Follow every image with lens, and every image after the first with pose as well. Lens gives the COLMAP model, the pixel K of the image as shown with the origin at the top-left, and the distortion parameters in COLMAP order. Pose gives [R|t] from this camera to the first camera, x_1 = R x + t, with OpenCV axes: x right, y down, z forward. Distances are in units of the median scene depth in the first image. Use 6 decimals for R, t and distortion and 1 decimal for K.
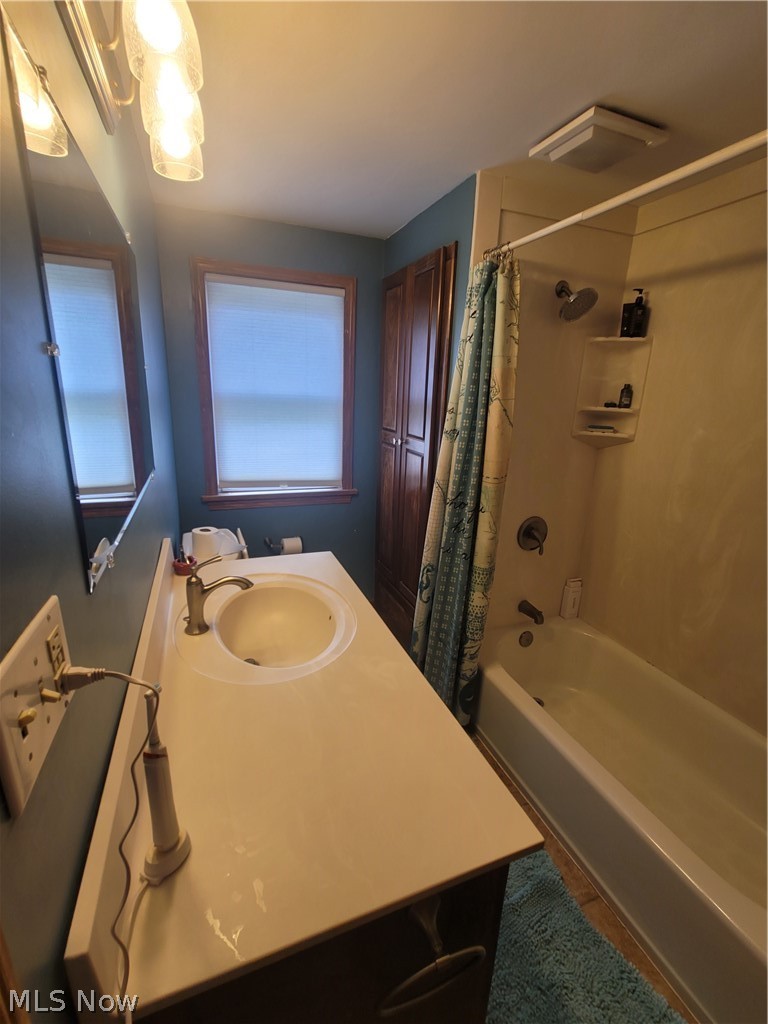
lens RADIAL K [[445.1, 0, 383.7], [0, 445.1, 514.1], [0, 0, 1]] dist [-0.000652, 0.000016]
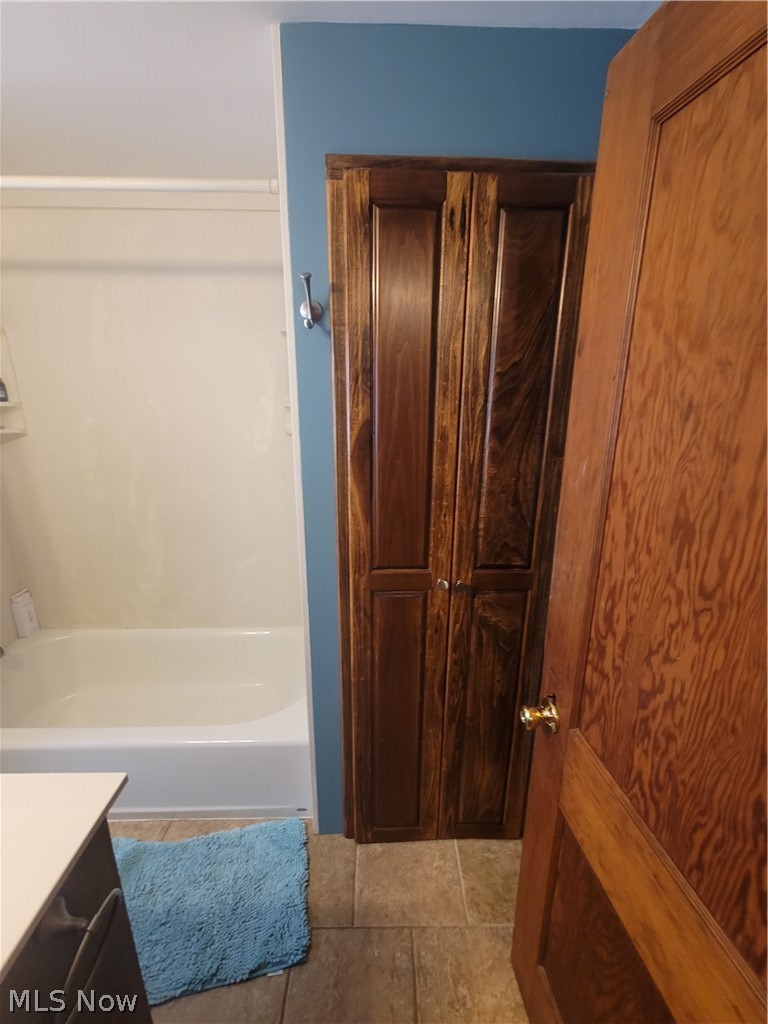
lens RADIAL K [[445.1, 0, 385.9], [0, 445.1, 516.8], [0, 0, 1]] dist [-0.000652, 0.000016]
pose [[0.344268, -0.283723, 0.894975, -0.087998], [0.260939, 0.944604, 0.199082, 0.015210], [-0.901882, 0.164996, 0.399232, -0.064610]]
